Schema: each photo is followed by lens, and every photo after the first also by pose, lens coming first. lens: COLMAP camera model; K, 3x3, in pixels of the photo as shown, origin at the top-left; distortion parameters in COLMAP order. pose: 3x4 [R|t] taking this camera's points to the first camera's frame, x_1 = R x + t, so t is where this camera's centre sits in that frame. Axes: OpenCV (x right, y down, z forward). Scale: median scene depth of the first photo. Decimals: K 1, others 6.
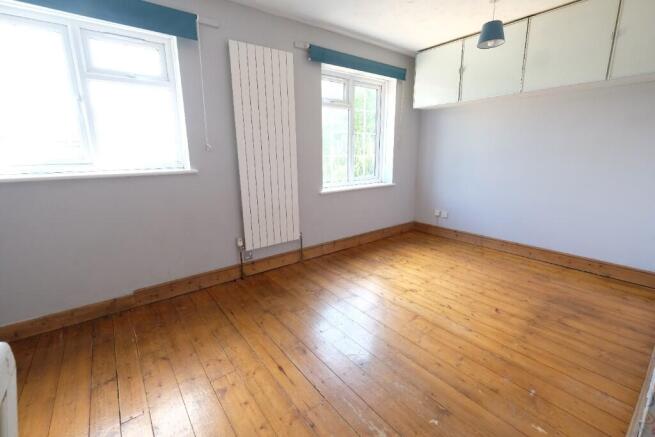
lens RADIAL K [[287.9, 0, 327.5], [0, 287.9, 218.5], [0, 0, 1]] dist [0.001665, 0.000269]
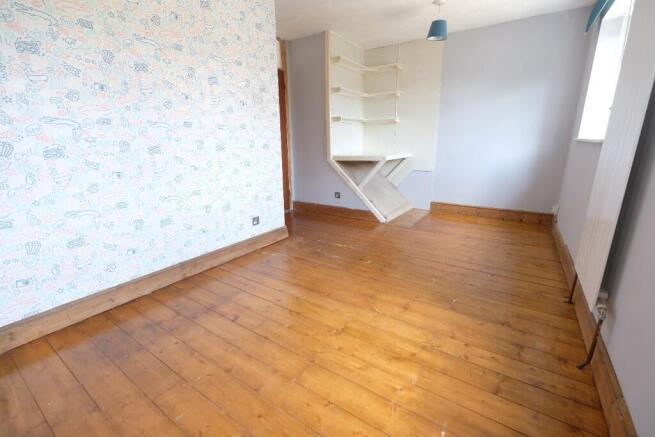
lens RADIAL K [[285.9, 0, 327.4], [0, 285.9, 214.9], [0, 0, 1]] dist [-0.000713, -0.000185]
pose [[-0.950488, 0.104811, -0.292553, 0.509107], [-0.040099, 0.892173, 0.449910, -0.300394], [0.308163, 0.439365, -0.843797, 1.523488]]
